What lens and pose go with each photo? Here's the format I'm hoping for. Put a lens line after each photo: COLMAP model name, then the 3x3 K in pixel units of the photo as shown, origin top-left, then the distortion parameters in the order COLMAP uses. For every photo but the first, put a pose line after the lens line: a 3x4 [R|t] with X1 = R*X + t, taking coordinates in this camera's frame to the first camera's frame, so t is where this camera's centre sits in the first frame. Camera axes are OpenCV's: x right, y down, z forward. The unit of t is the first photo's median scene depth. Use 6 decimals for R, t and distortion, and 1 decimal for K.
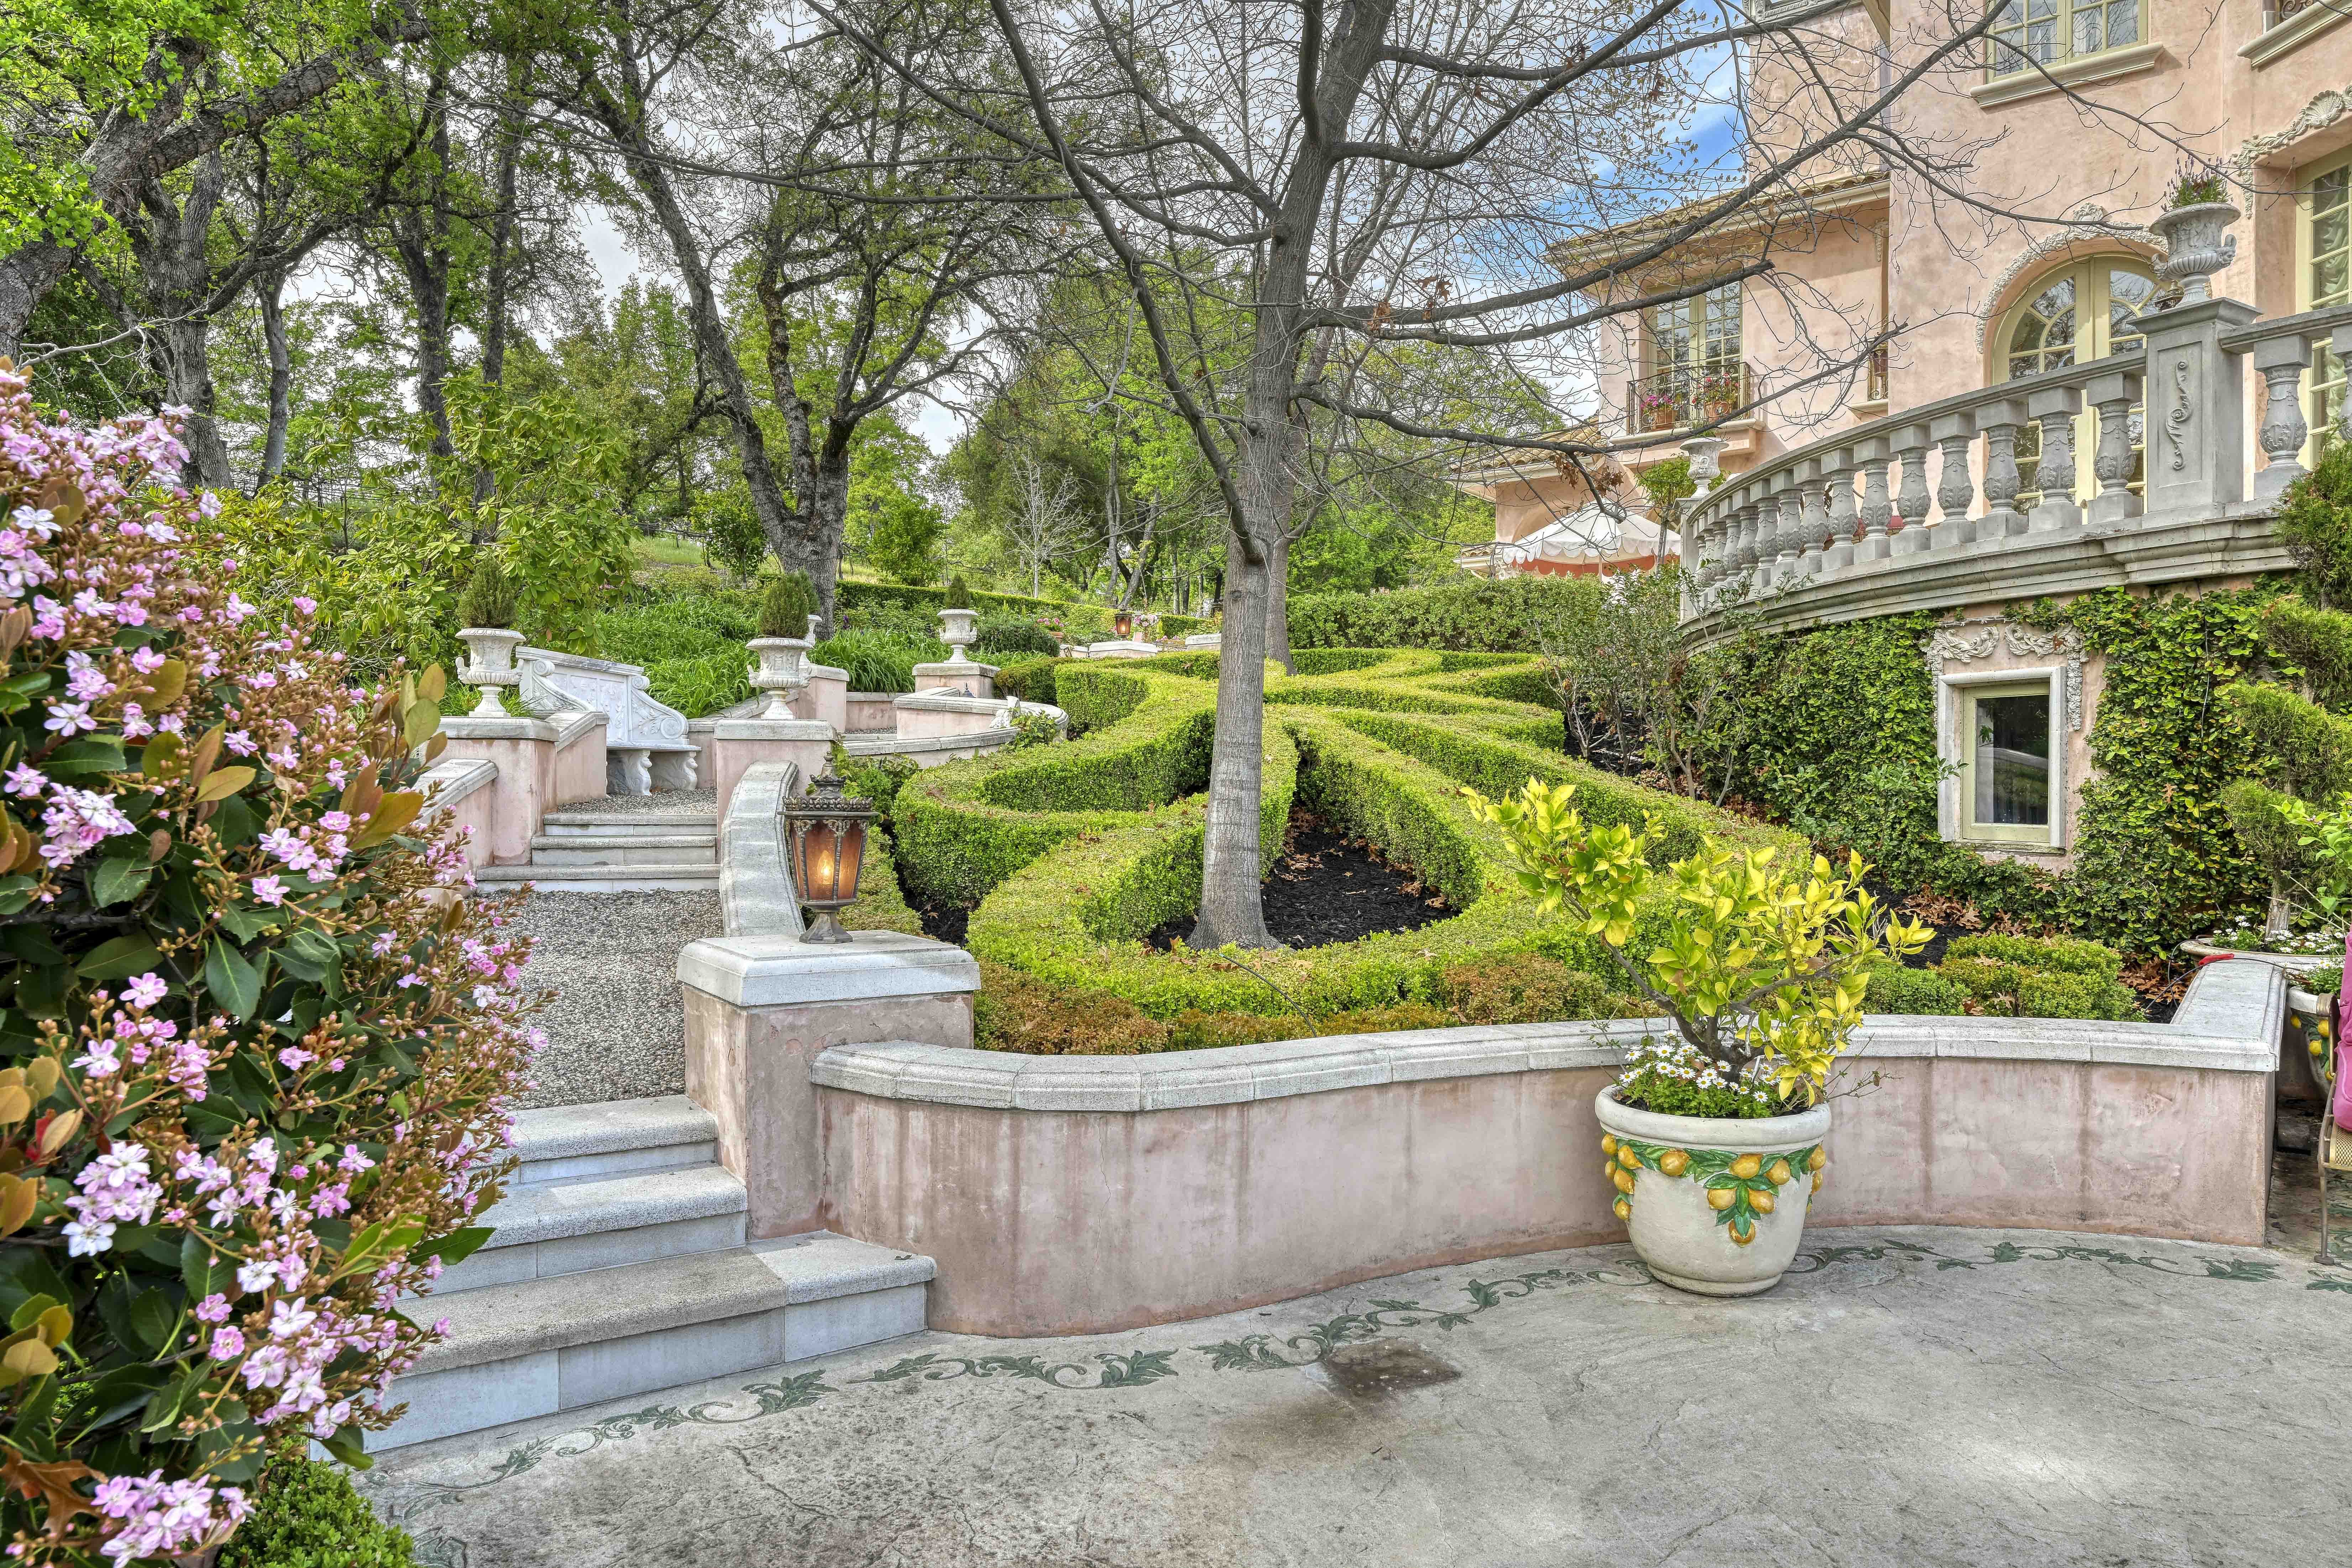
lens RADIAL K [[1487.7, 0, 1176.0], [0, 1487.7, 785.4], [0, 0, 1]] dist [-0.003801, -0.001089]
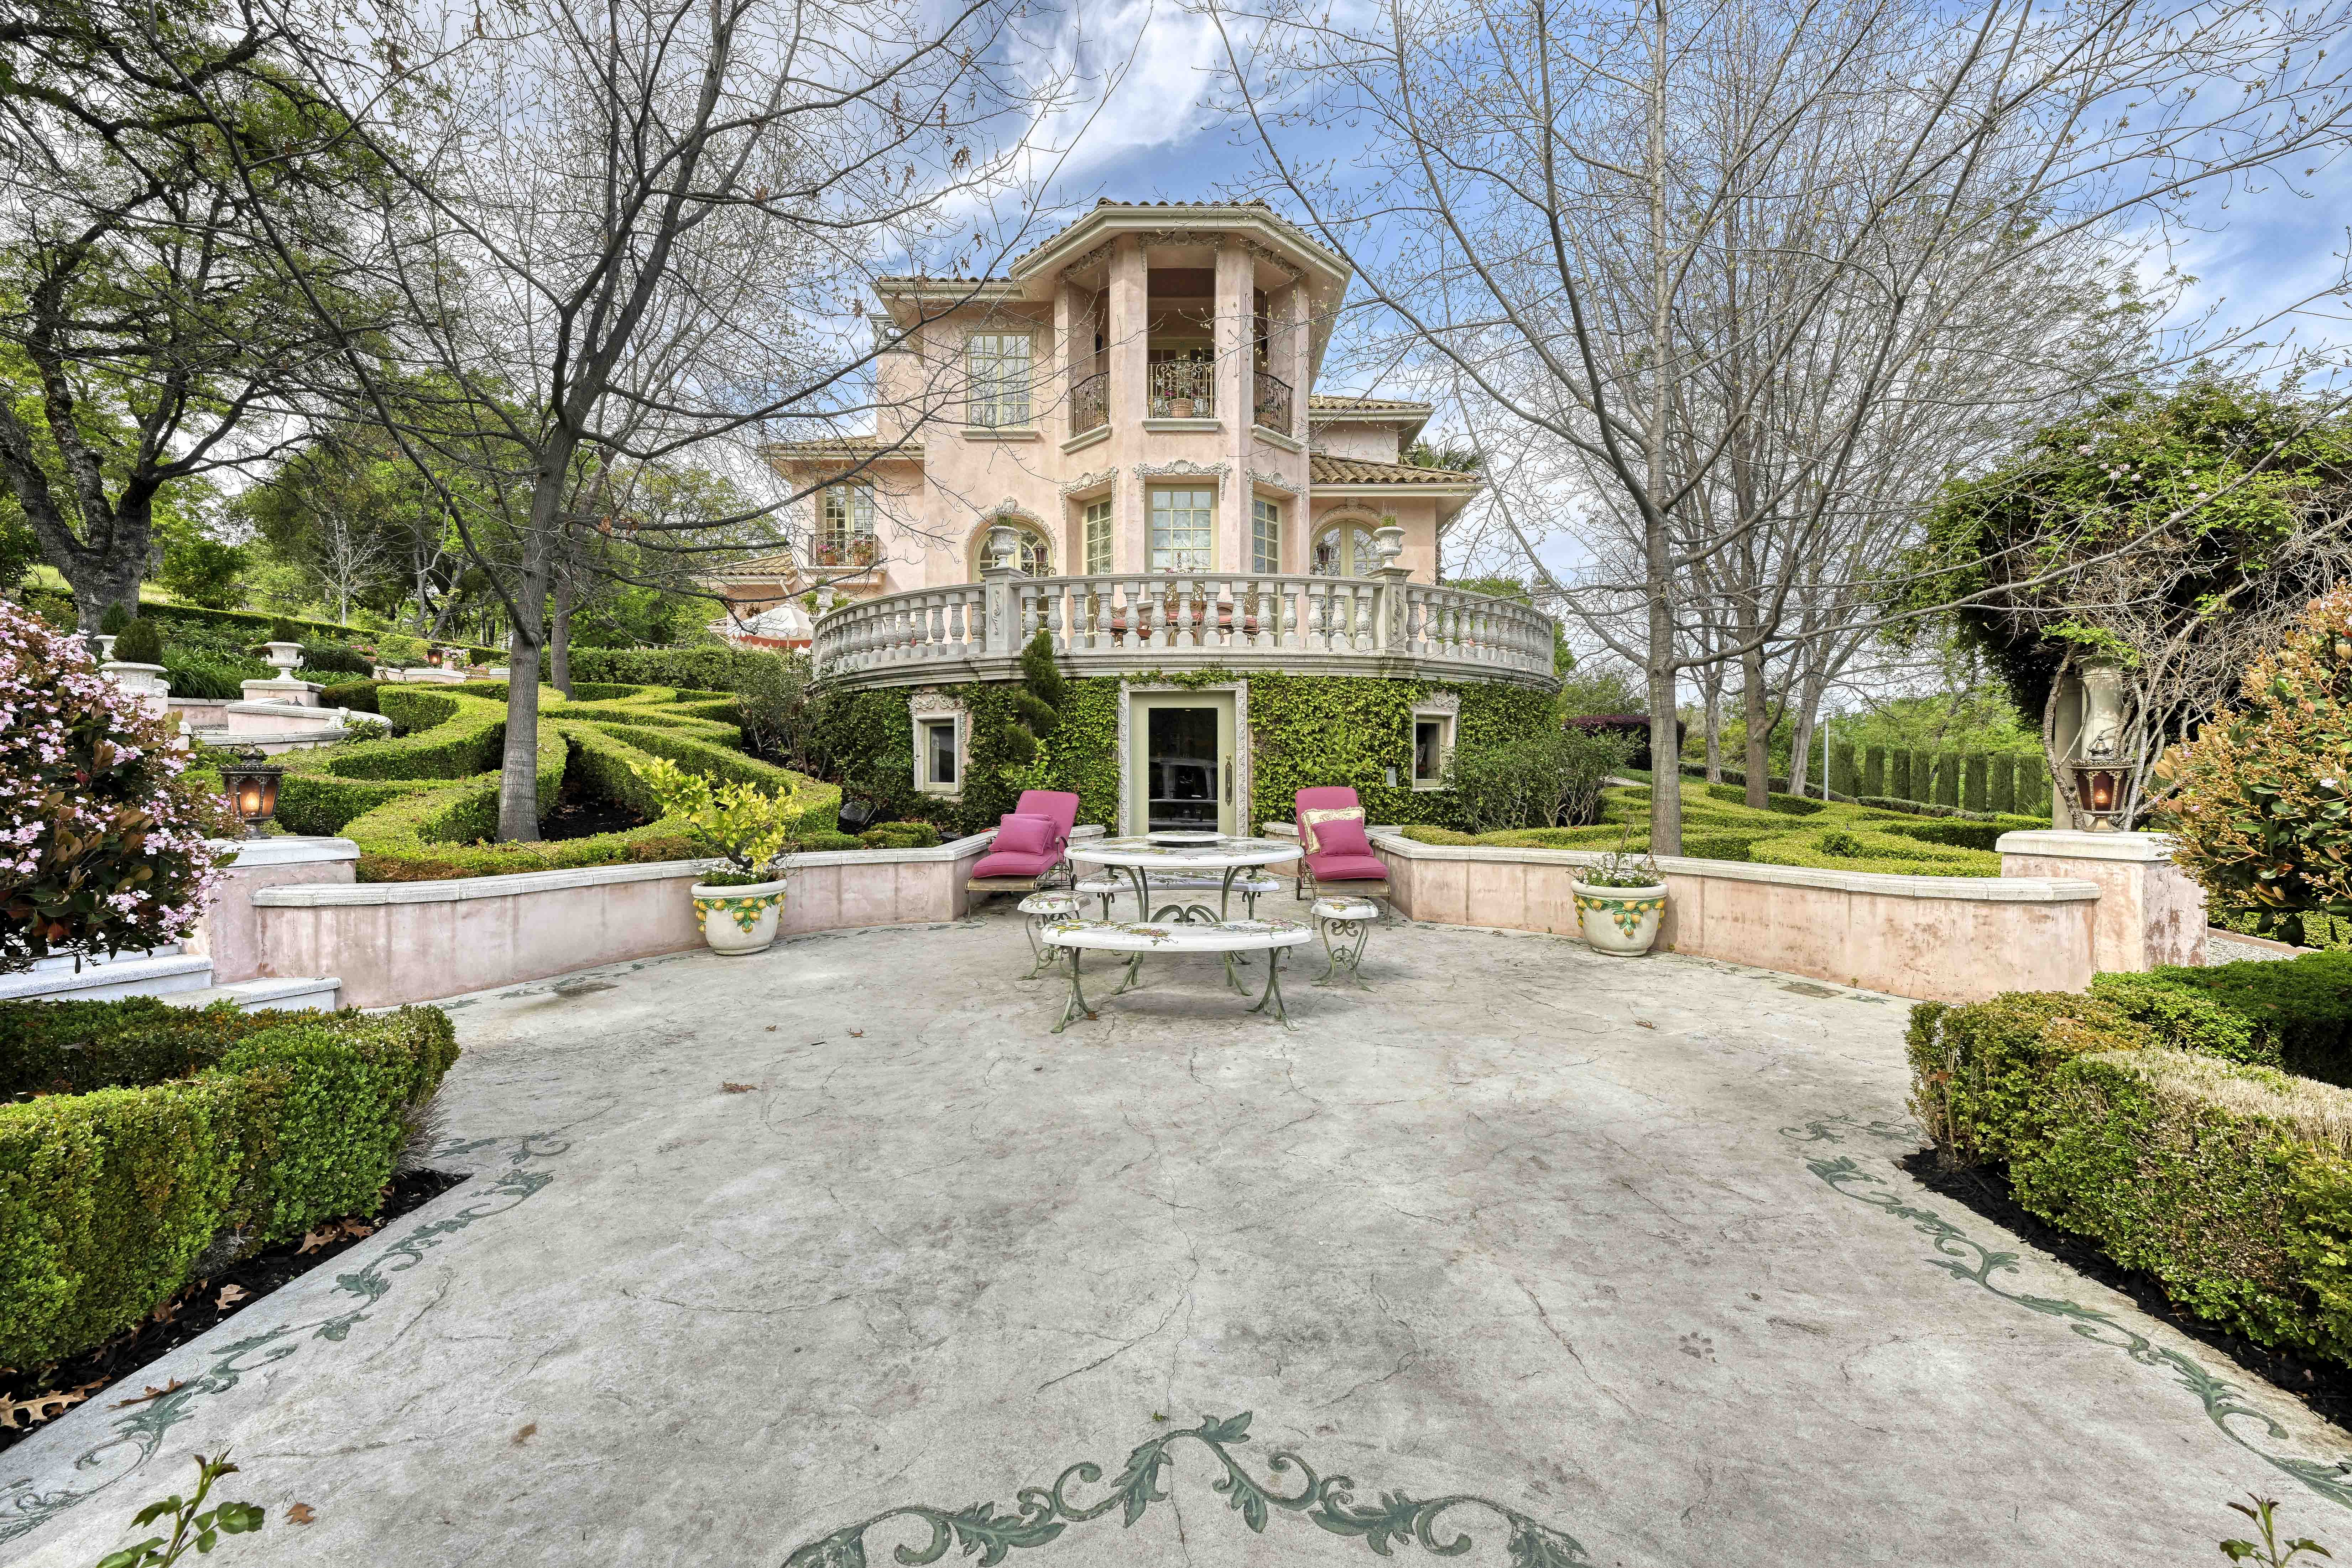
lens RADIAL K [[921.9, 0, 1186.4], [0, 921.9, 794.0], [0, 0, 1]] dist [-0.003095, -0.000522]
pose [[0.796043, -0.017696, 0.604982, 0.004389], [0.003578, 0.999693, 0.024533, 0.008041], [-0.605230, -0.017365, 0.795861, -0.265841]]
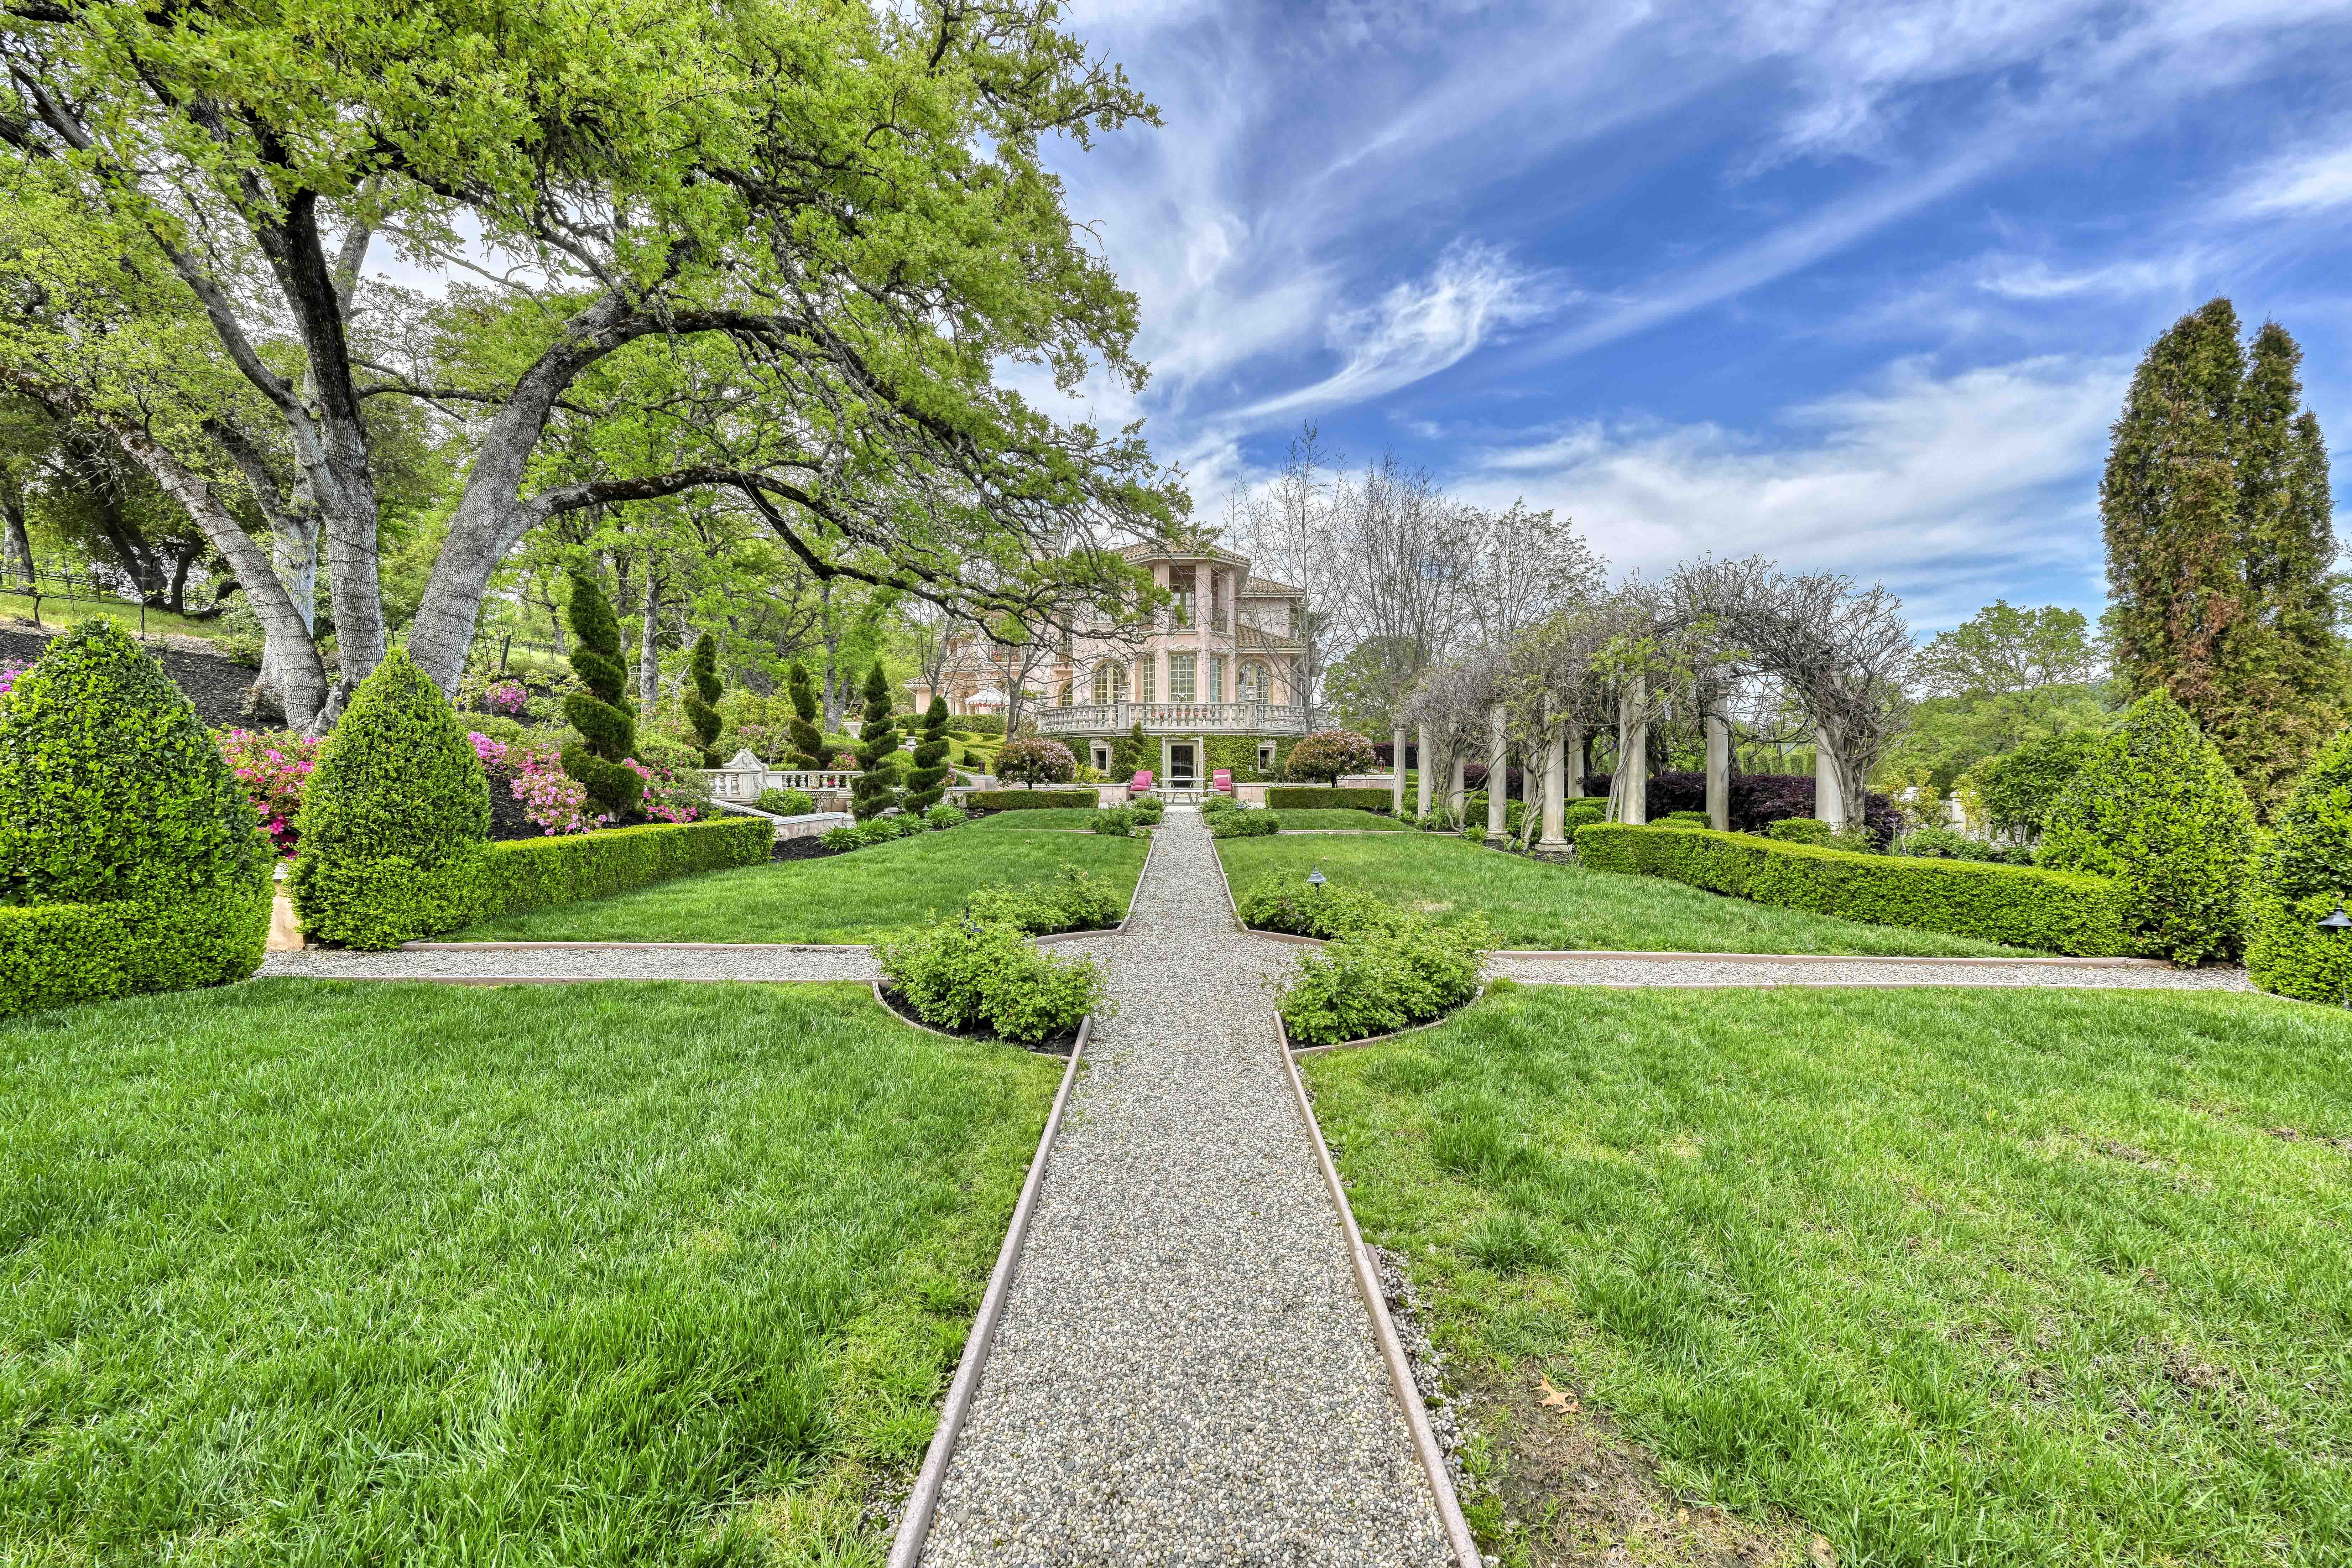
lens RADIAL K [[921.9, 0, 1175.8], [0, 921.9, 777.9], [0, 0, 1]] dist [-0.003095, -0.000522]
pose [[0.804934, -0.005626, 0.593338, -1.250230], [0.002089, 0.999976, 0.006647, 0.027383], [-0.593361, -0.004111, 0.804926, -1.950542]]
